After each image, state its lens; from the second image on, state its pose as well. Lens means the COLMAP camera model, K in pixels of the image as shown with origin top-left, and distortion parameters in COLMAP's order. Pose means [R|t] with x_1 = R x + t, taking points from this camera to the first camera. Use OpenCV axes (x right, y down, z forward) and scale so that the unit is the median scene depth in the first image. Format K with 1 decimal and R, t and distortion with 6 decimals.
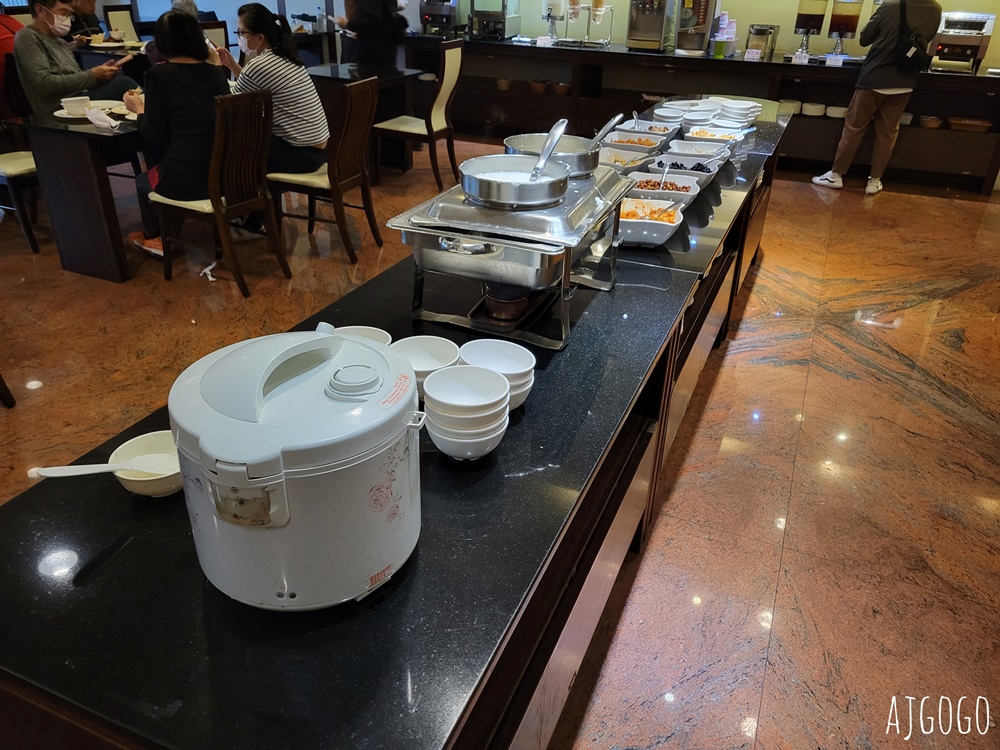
lens RADIAL K [[759.5, 0, 499.3], [0, 759.5, 375.7], [0, 0, 1]] dist [0.010798, -0.000246]
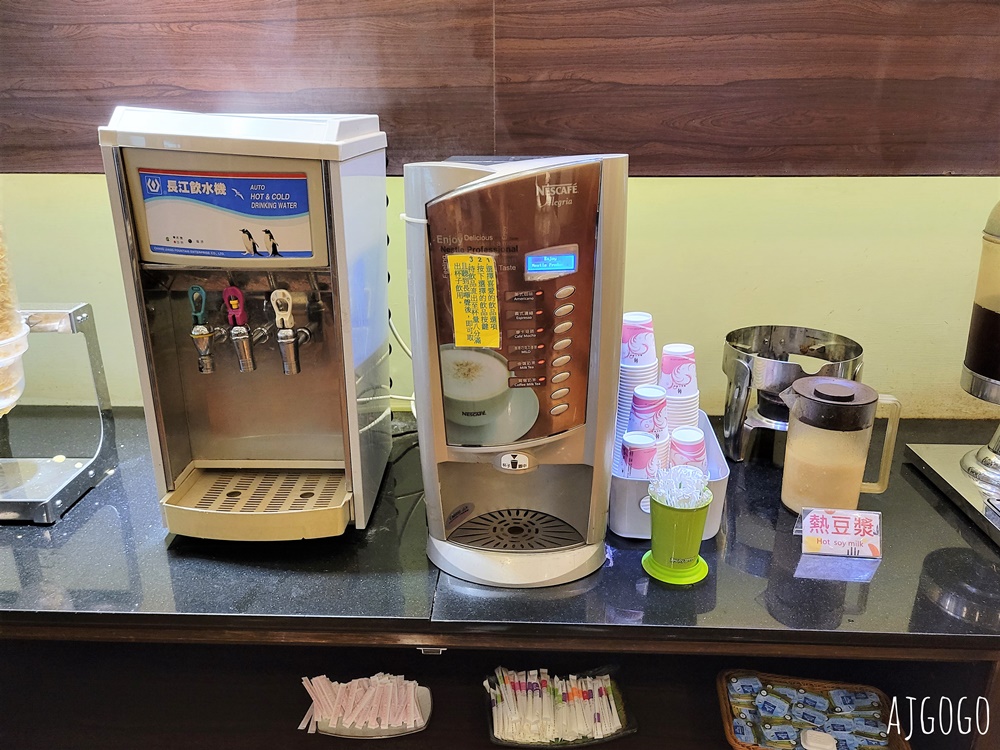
lens RADIAL K [[759.5, 0, 499.1], [0, 759.5, 373.6], [0, 0, 1]] dist [0.010798, -0.000246]
pose [[0.934956, -0.148811, 0.322045, 0.200886], [0.195426, 0.973660, -0.117449, -0.460434], [-0.296085, 0.172746, 0.939411, 0.853508]]
